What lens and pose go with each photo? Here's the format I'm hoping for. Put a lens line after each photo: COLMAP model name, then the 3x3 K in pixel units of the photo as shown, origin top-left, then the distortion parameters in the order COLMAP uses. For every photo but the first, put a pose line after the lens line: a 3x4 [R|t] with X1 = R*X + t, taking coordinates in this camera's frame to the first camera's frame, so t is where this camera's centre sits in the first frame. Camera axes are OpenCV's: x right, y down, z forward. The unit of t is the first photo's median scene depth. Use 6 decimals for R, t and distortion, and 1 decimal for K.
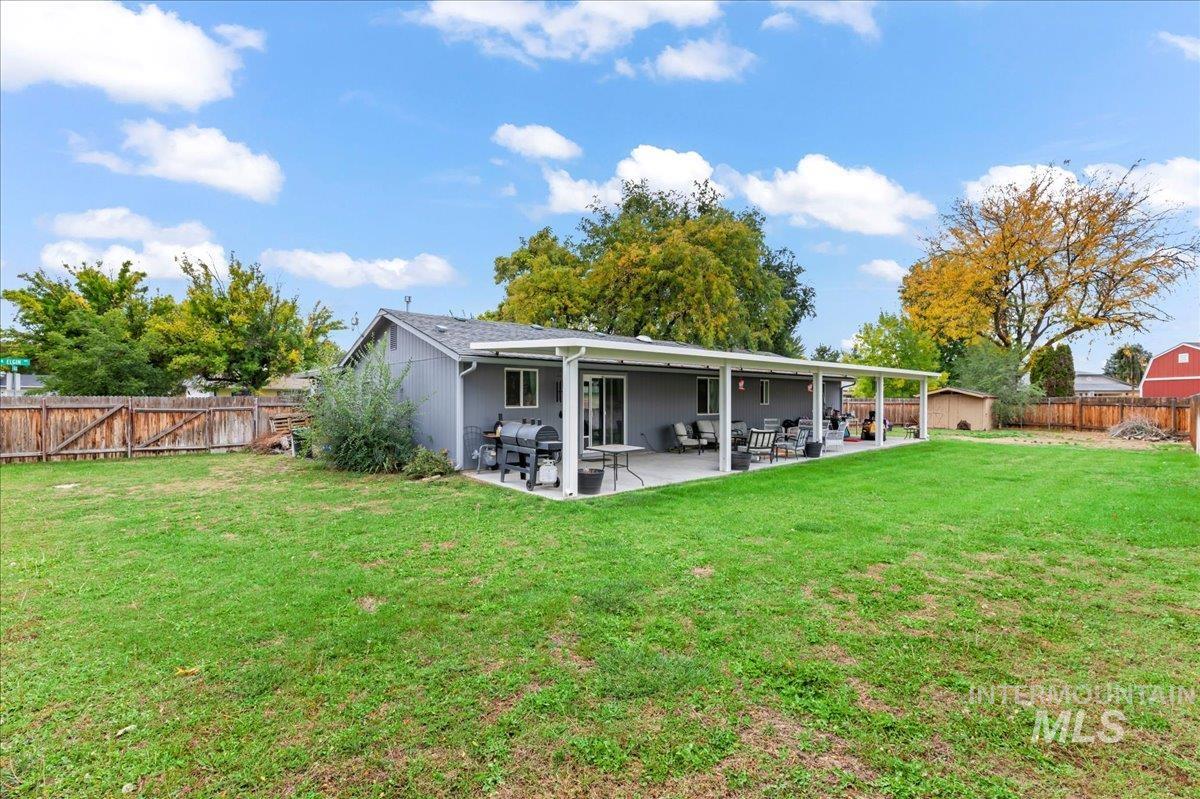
lens RADIAL K [[519.4, 0, 600.2], [0, 519.4, 398.2], [0, 0, 1]] dist [0.003282, -0.001731]
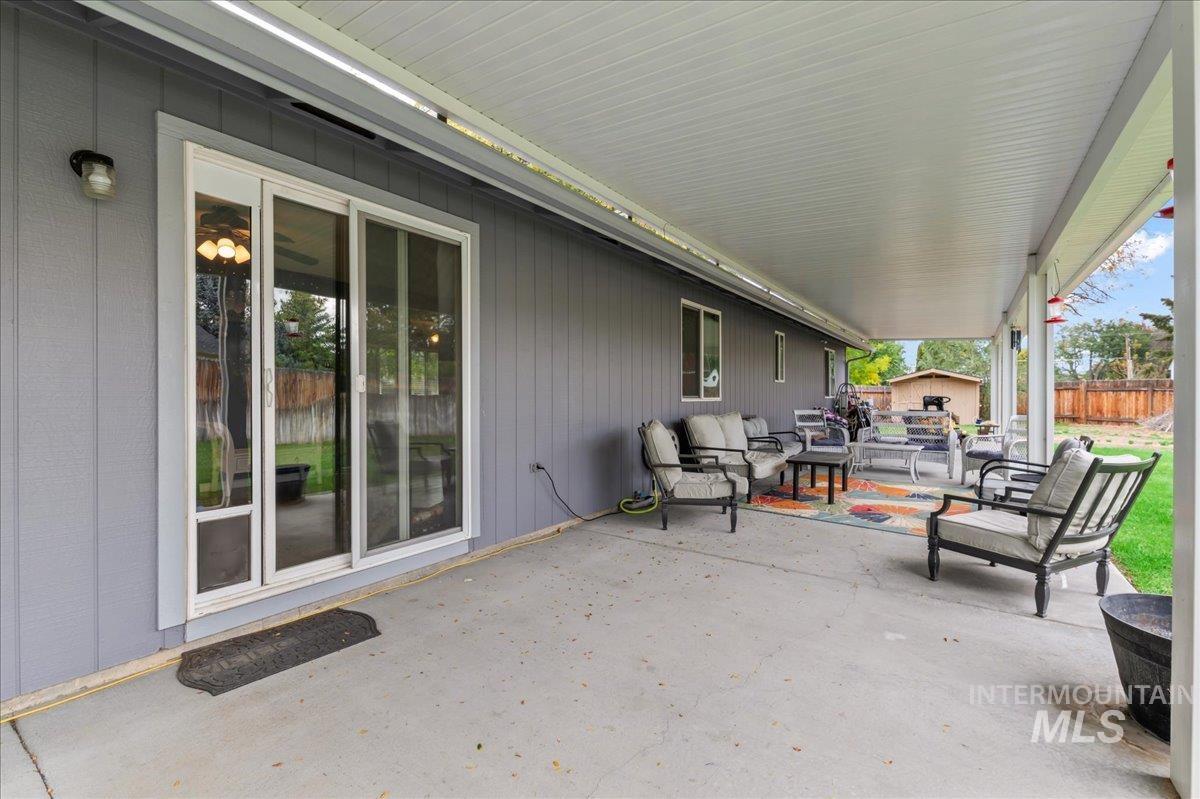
lens RADIAL K [[519.4, 0, 603.5], [0, 519.4, 398.0], [0, 0, 1]] dist [0.003282, -0.001731]
pose [[0.969681, -0.005948, 0.244301, 0.042563], [0.005649, 0.999982, 0.001924, 0.028441], [-0.244308, -0.000486, 0.969698, 0.643062]]
